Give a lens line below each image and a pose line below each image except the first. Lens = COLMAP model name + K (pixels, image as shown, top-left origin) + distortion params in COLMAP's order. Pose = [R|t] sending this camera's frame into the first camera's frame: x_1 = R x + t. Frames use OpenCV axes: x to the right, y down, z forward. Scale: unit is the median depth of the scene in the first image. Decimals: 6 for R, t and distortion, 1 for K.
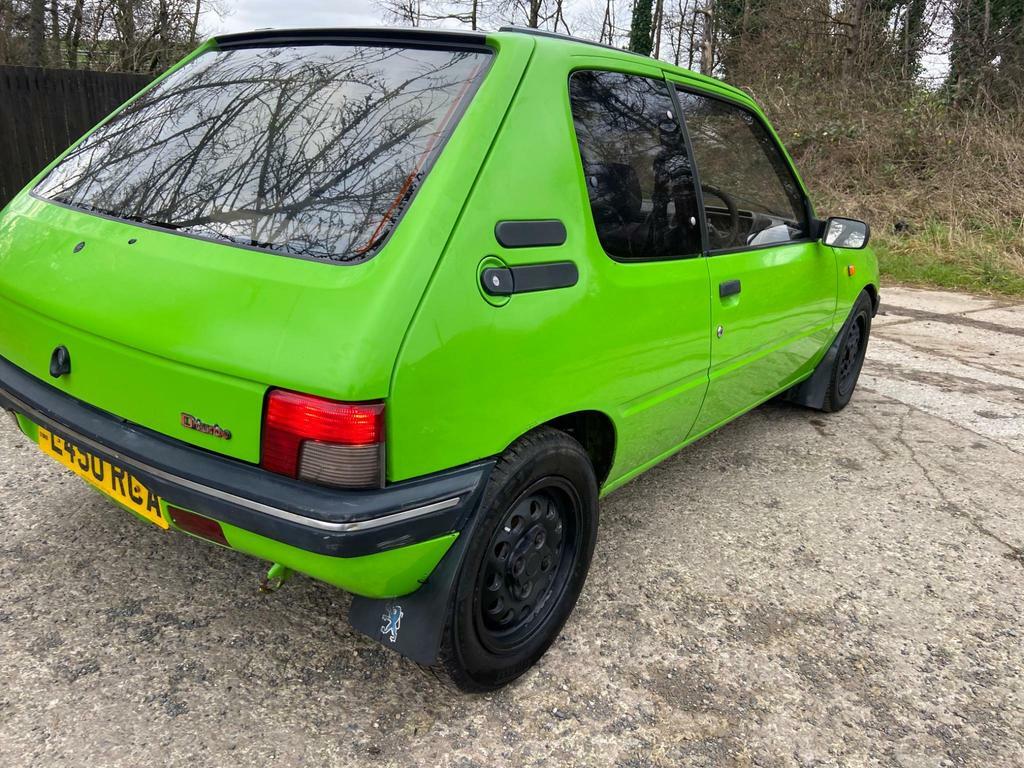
lens RADIAL K [[769.1, 0, 510.8], [0, 769.1, 386.0], [0, 0, 1]] dist [0.121401, -0.151149]
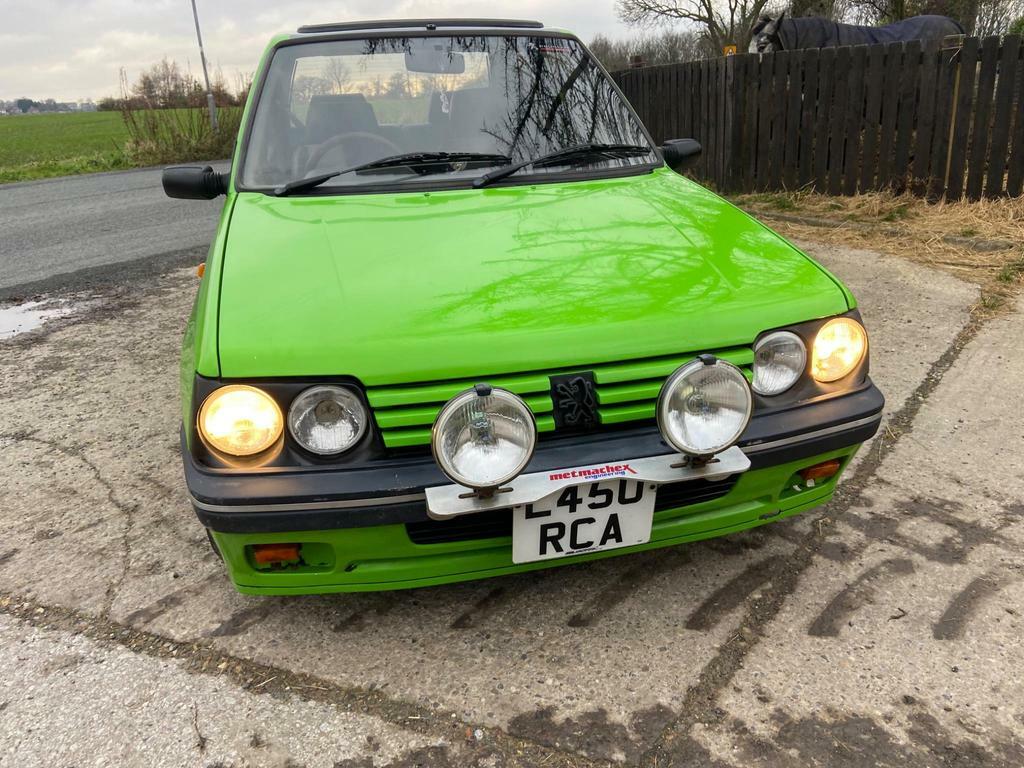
lens RADIAL K [[769.1, 0, 509.1], [0, 769.1, 381.7], [0, 0, 1]] dist [0.121401, -0.151149]
pose [[-0.638987, 0.239447, -0.730999, 1.417567], [-0.241908, 0.839545, 0.486461, -0.832023], [0.730189, 0.487677, -0.478535, 2.835089]]
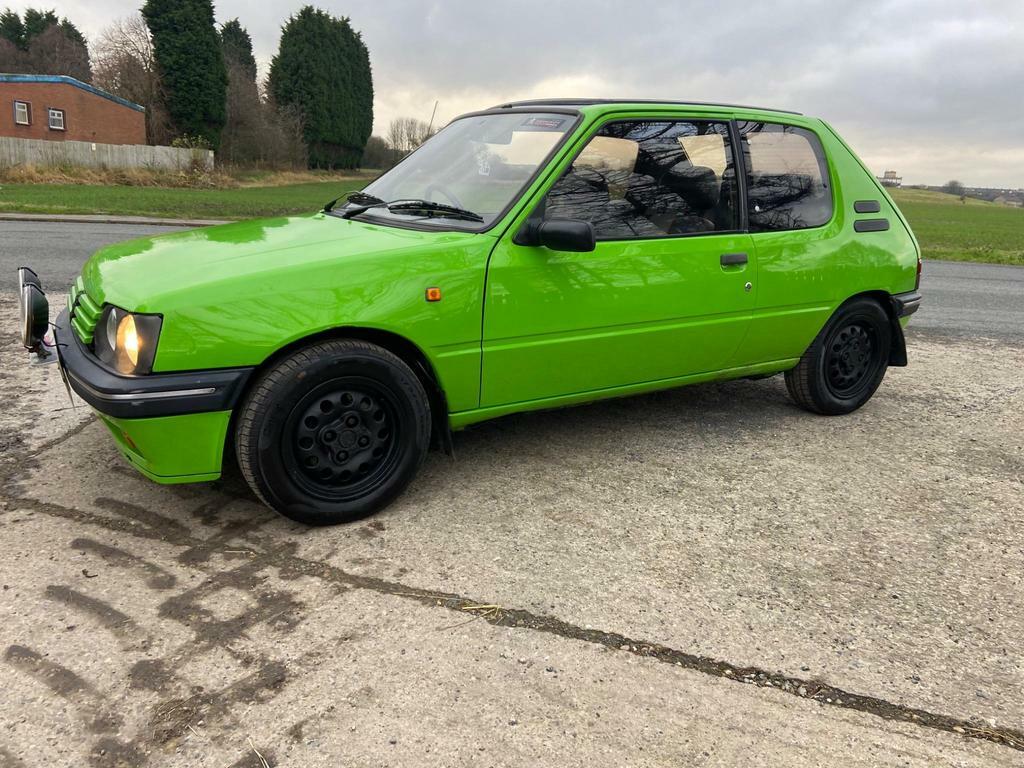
lens RADIAL K [[769.1, 0, 516.6], [0, 769.1, 377.9], [0, 0, 1]] dist [0.121401, -0.151149]
pose [[-0.925958, -0.190267, 0.326191, -0.514830], [0.018055, 0.840498, 0.541514, -1.089774], [-0.377195, 0.507308, -0.774831, 3.392594]]
